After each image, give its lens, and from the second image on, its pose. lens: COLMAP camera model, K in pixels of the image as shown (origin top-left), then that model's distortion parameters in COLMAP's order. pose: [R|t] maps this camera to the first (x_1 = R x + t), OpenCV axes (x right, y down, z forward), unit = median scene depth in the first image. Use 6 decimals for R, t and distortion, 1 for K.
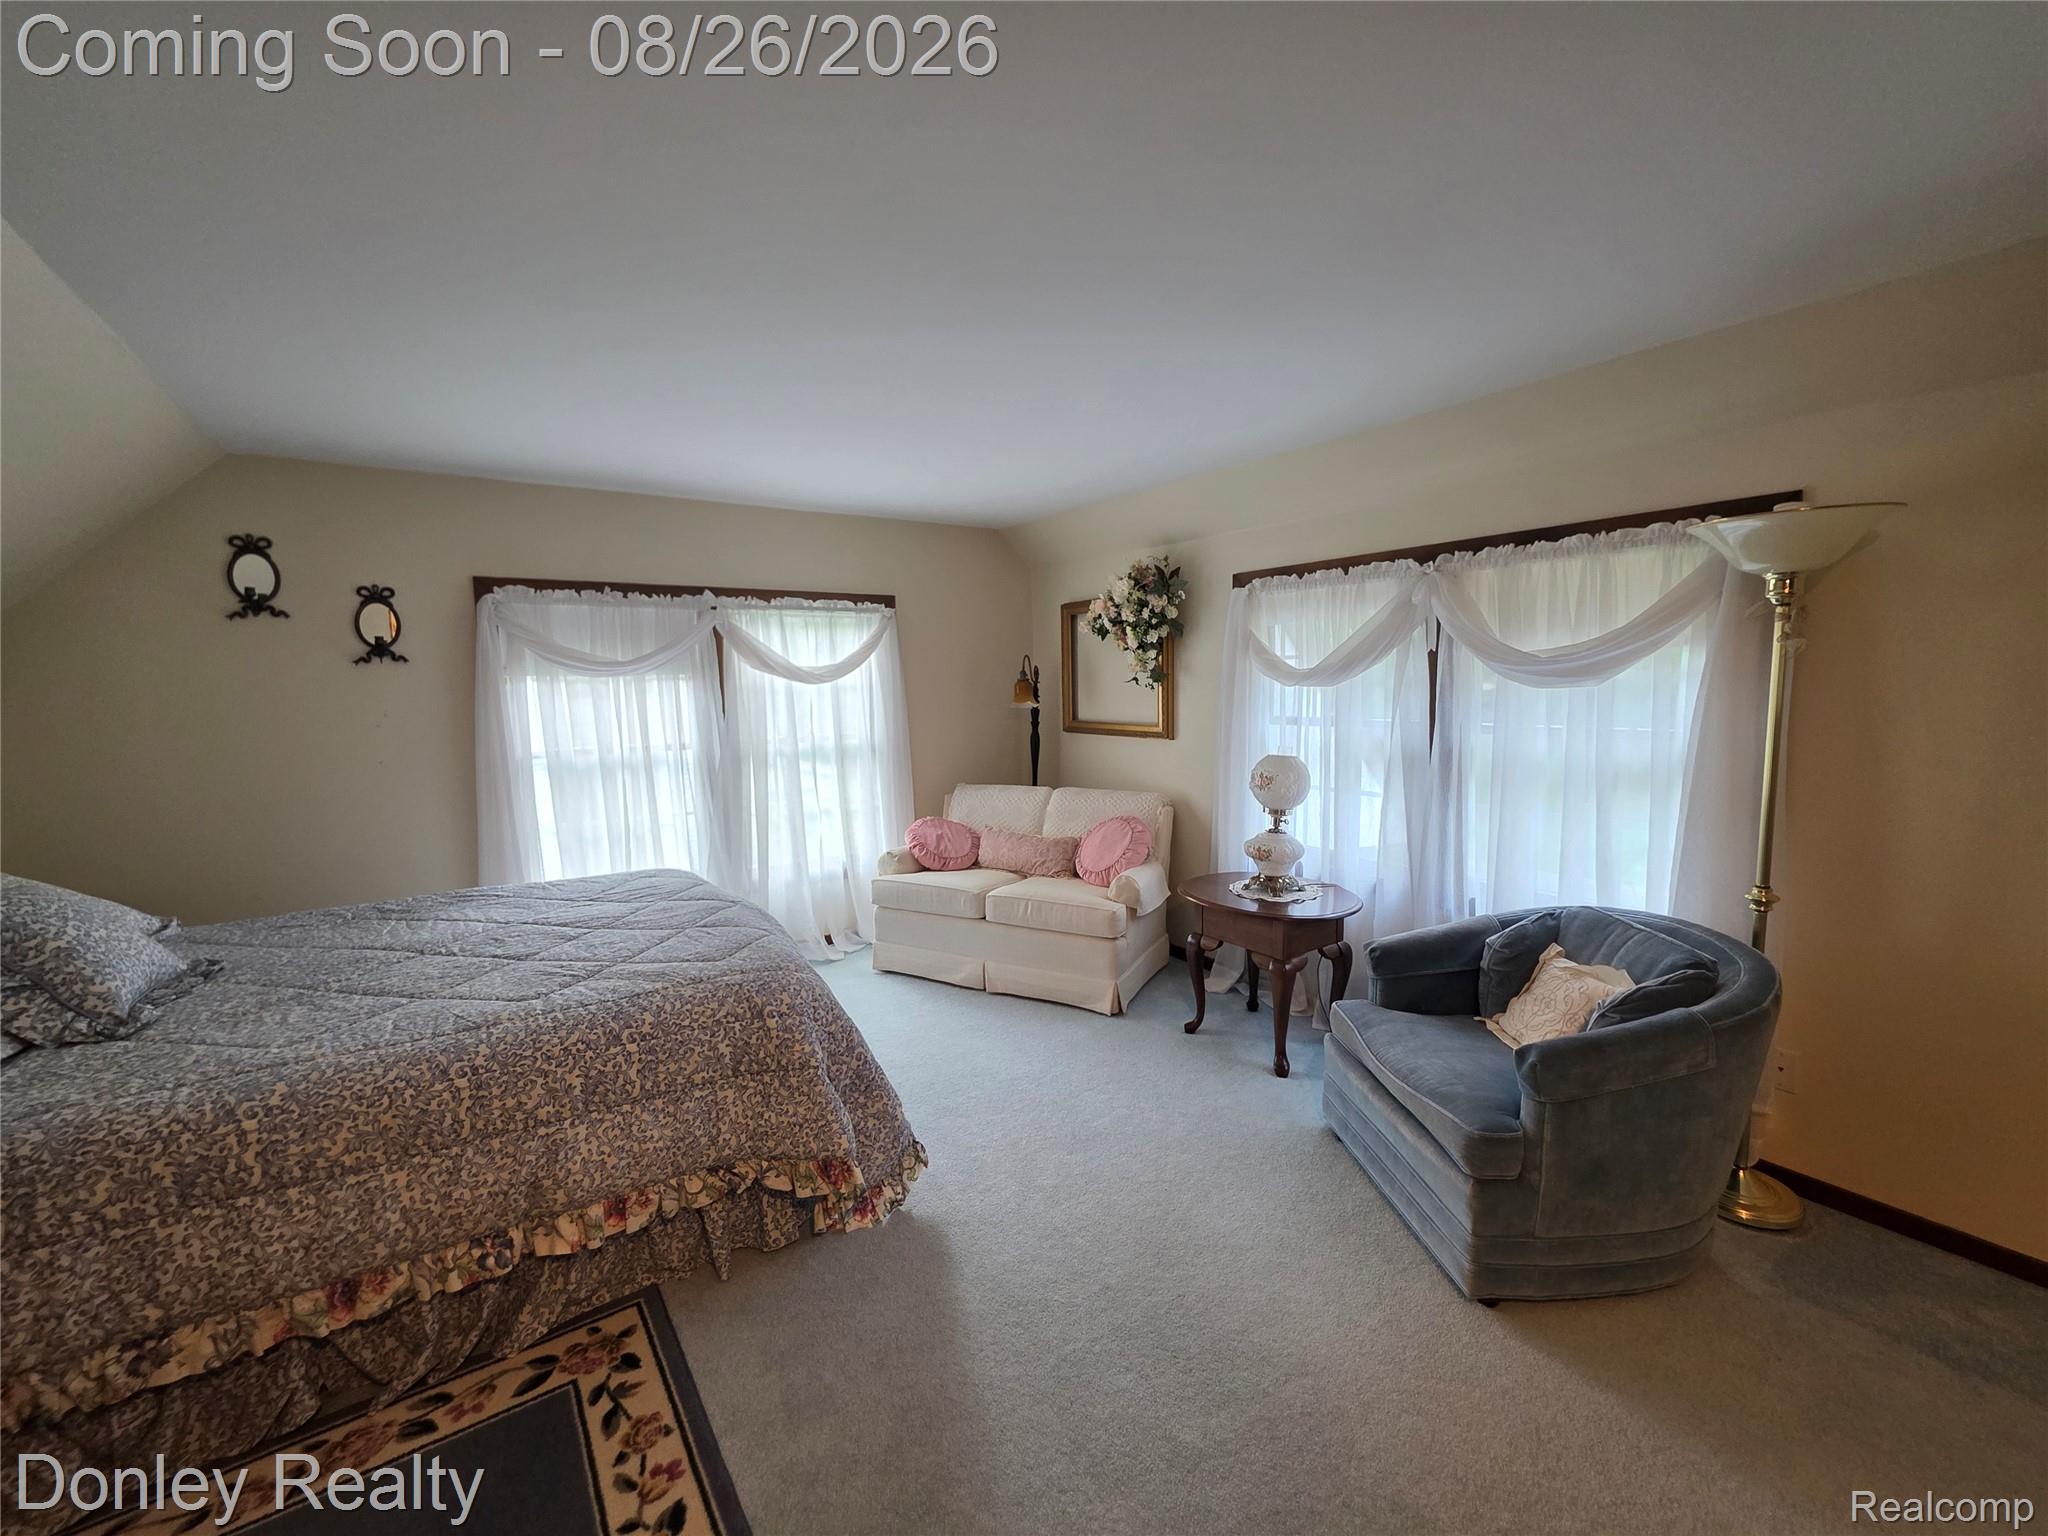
lens RADIAL K [[814.7, 0, 984.1], [0, 814.7, 763.6], [0, 0, 1]] dist [0.001042, 0.000109]
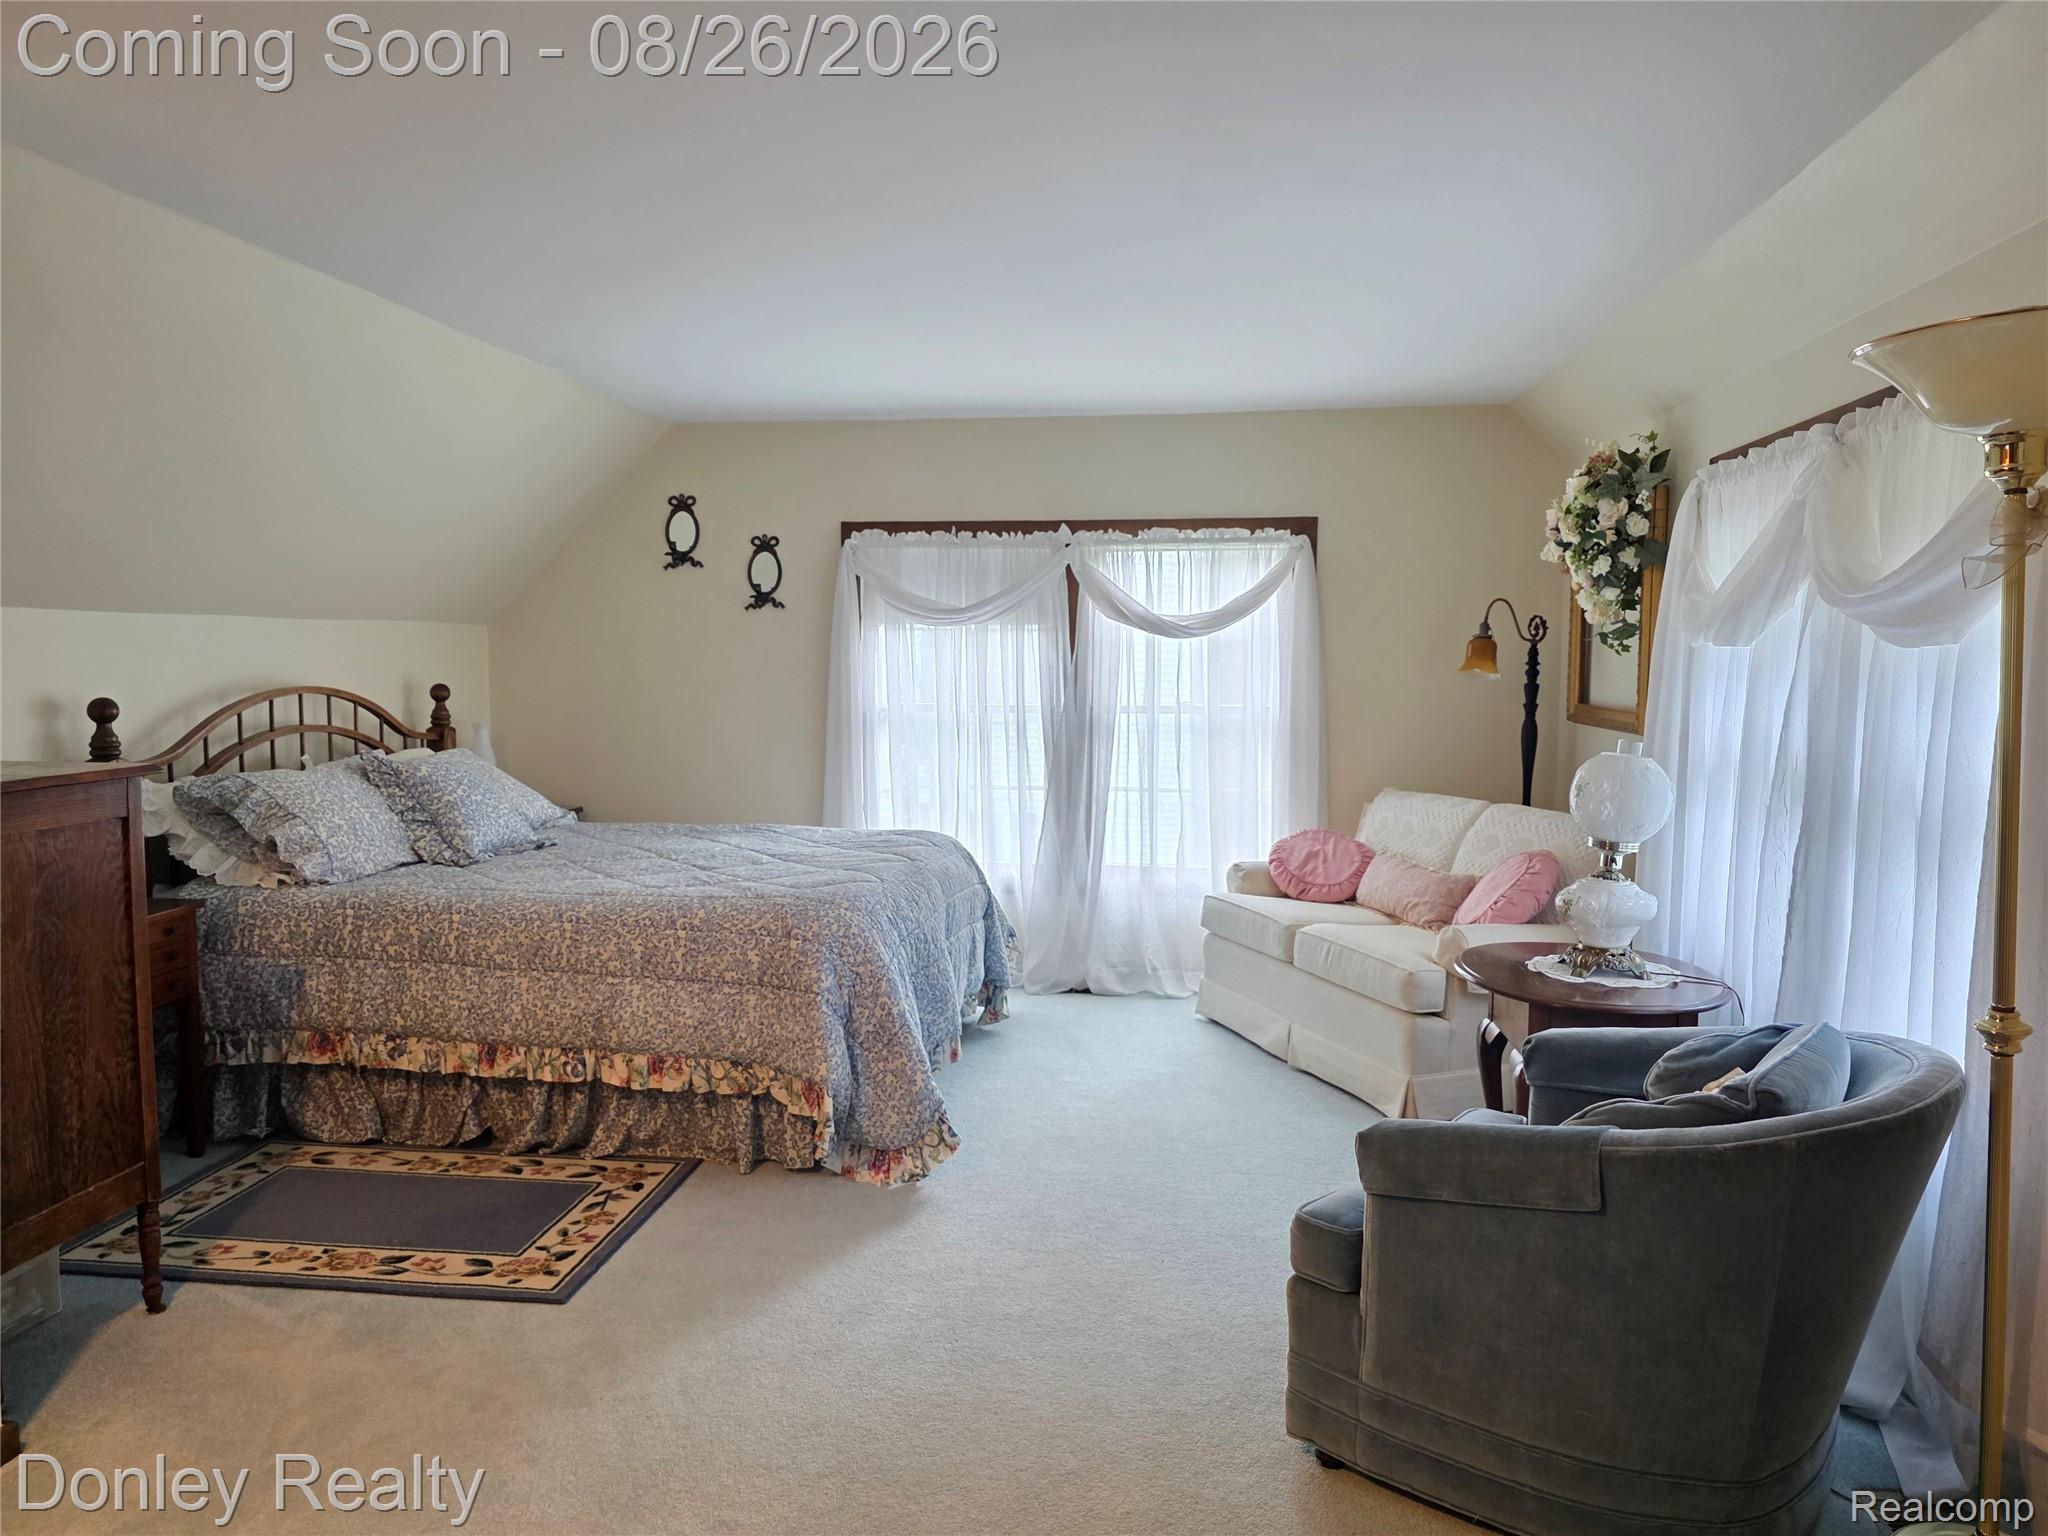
lens RADIAL K [[1384.7, 0, 1024.0], [0, 1384.7, 768.0], [0, 0, 1]] dist [0.077713, -0.090091]
pose [[0.740343, 0.075710, -0.667952, 1.132126], [-0.087216, 0.996057, 0.016232, 0.034000], [0.666547, 0.046239, 0.744027, -0.151713]]
